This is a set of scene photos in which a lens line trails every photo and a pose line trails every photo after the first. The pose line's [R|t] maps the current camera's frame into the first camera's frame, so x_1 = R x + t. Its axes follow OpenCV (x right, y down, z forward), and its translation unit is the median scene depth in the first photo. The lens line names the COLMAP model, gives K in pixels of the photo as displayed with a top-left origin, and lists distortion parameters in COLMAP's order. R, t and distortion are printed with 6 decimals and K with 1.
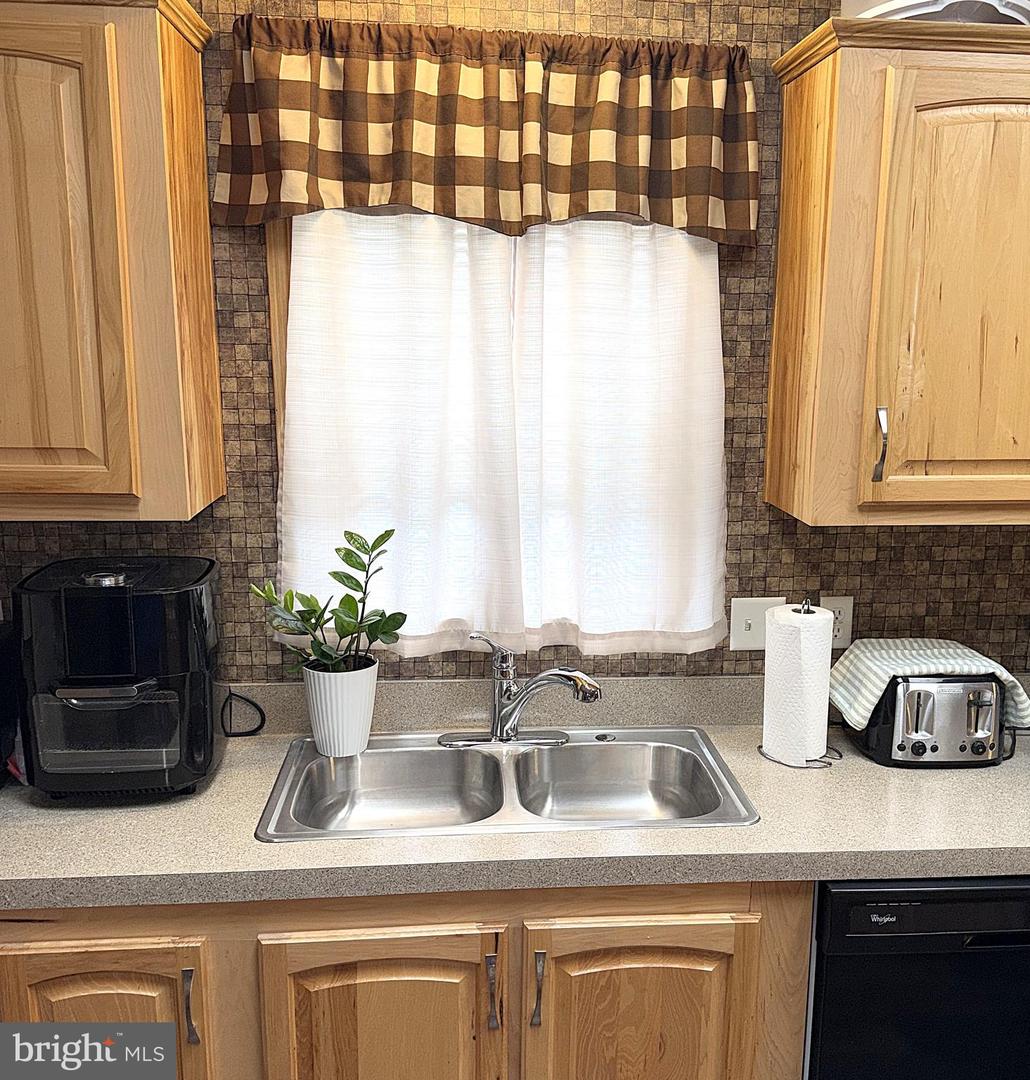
lens RADIAL K [[1096.2, 0, 538.2], [0, 1096.2, 577.3], [0, 0, 1]] dist [0.003528, 0.000000]
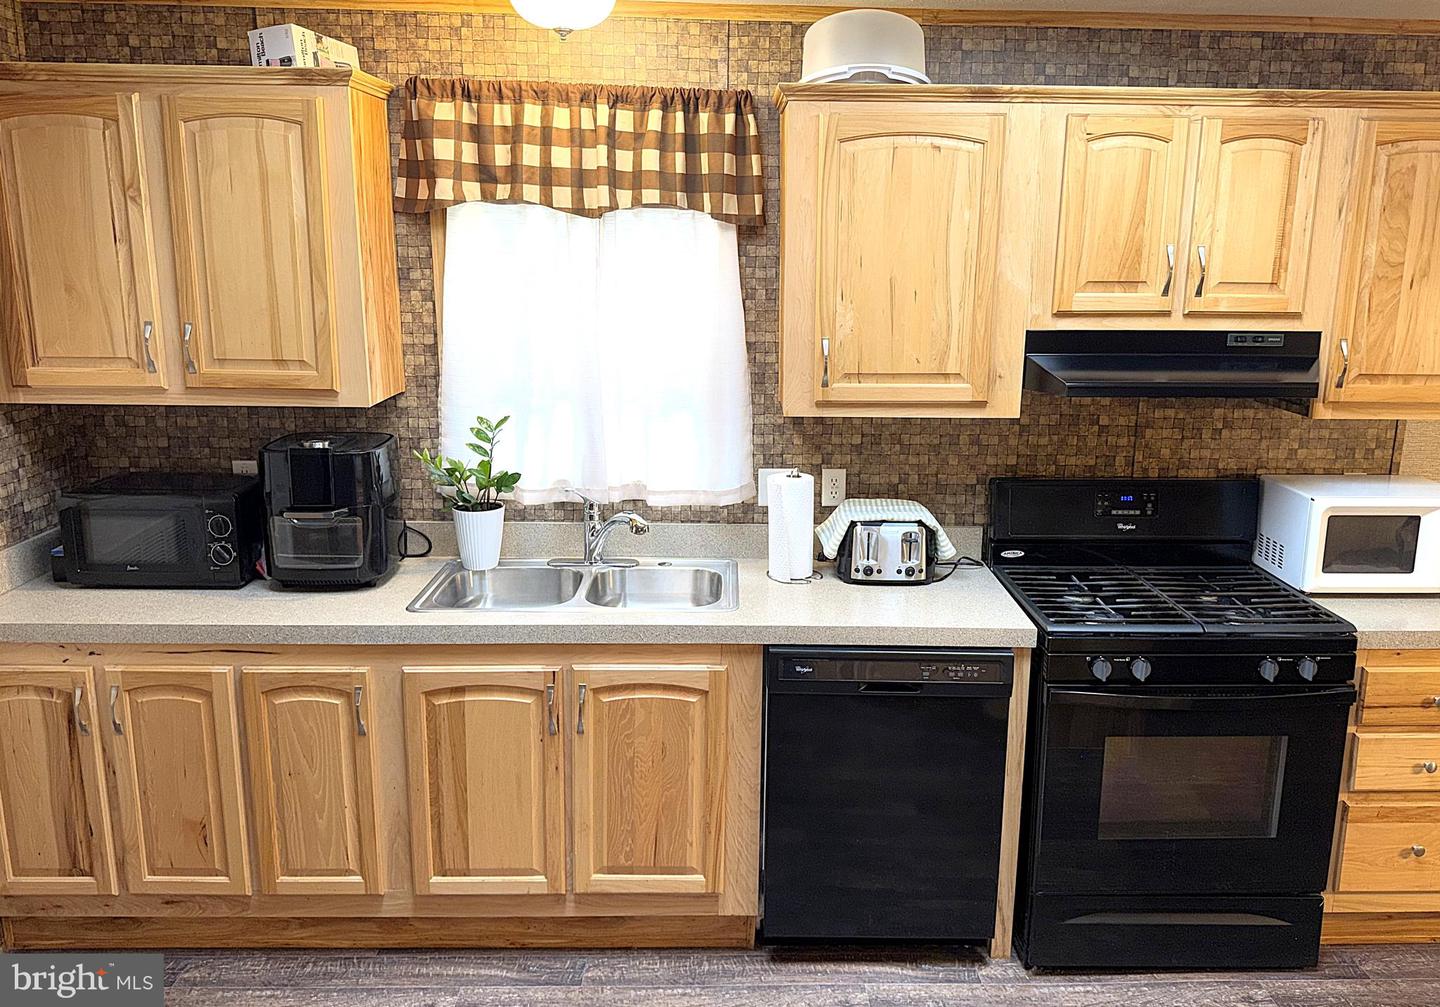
lens RADIAL K [[1082.6, 0, 748.4], [0, 1082.6, 487.6], [0, 0, 1]] dist [0.027193, -0.042760]
pose [[0.998131, 0.014929, -0.059254, 0.286156], [-0.014847, 0.999888, 0.001827, 0.047629], [0.059275, -0.000944, 0.998241, -0.464594]]
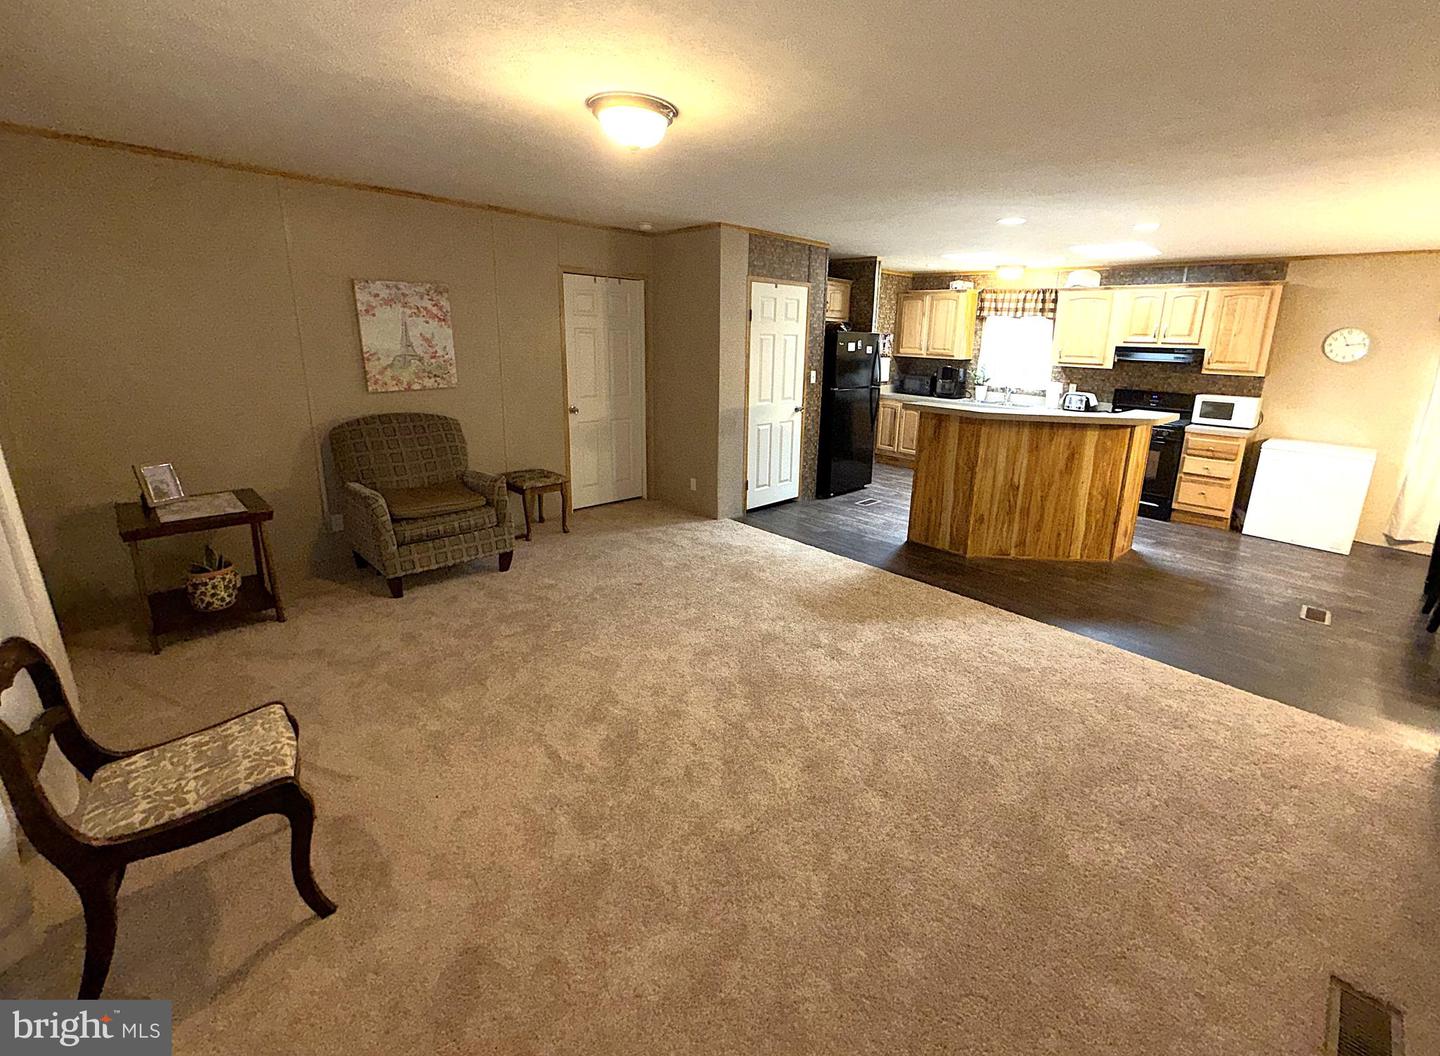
lens RADIAL K [[590.2, 0, 762.8], [0, 590.2, 481.6], [0, 0, 1]] dist [-0.020664, 0.000043]
pose [[0.636870, 0.191778, -0.746738, 1.818913], [-0.178979, 0.978884, 0.098752, 0.562354], [0.749909, 0.070759, 0.657746, -2.375458]]
